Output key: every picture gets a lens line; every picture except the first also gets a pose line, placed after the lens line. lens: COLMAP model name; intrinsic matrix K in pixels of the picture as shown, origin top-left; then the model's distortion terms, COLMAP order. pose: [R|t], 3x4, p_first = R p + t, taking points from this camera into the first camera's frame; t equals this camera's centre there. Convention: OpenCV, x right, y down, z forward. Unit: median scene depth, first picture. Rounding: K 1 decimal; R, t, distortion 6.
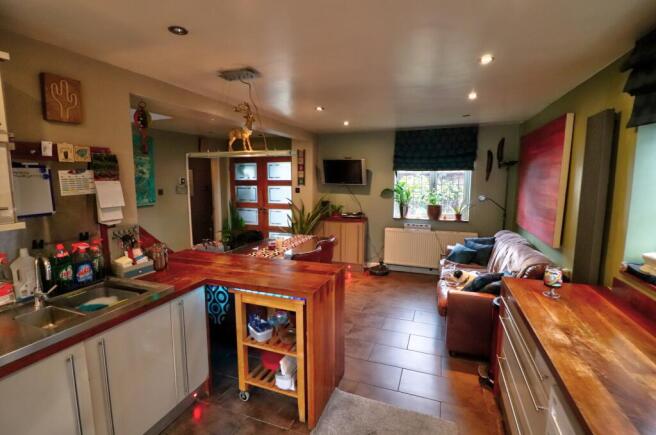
lens RADIAL K [[307.7, 0, 328.0], [0, 307.7, 217.5], [0, 0, 1]] dist [-0.001556, -0.000283]
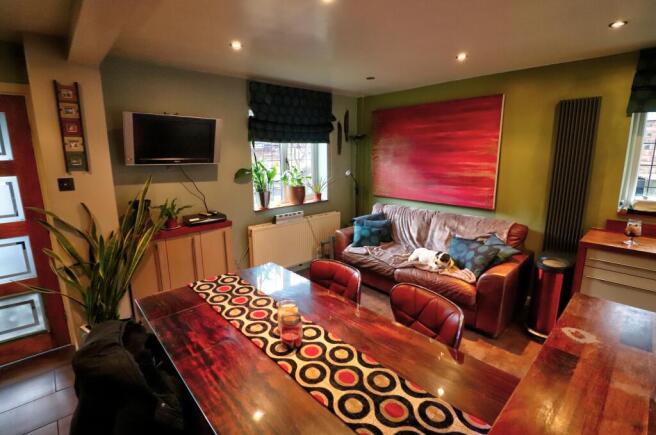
lens RADIAL K [[307.7, 0, 328.0], [0, 307.7, 217.5], [0, 0, 1]] dist [-0.001556, -0.000283]
pose [[0.446240, -0.187385, 0.875075, -0.331101], [0.126099, 0.981243, 0.145816, -0.065437], [-0.885984, 0.045277, 0.461499, 0.546107]]
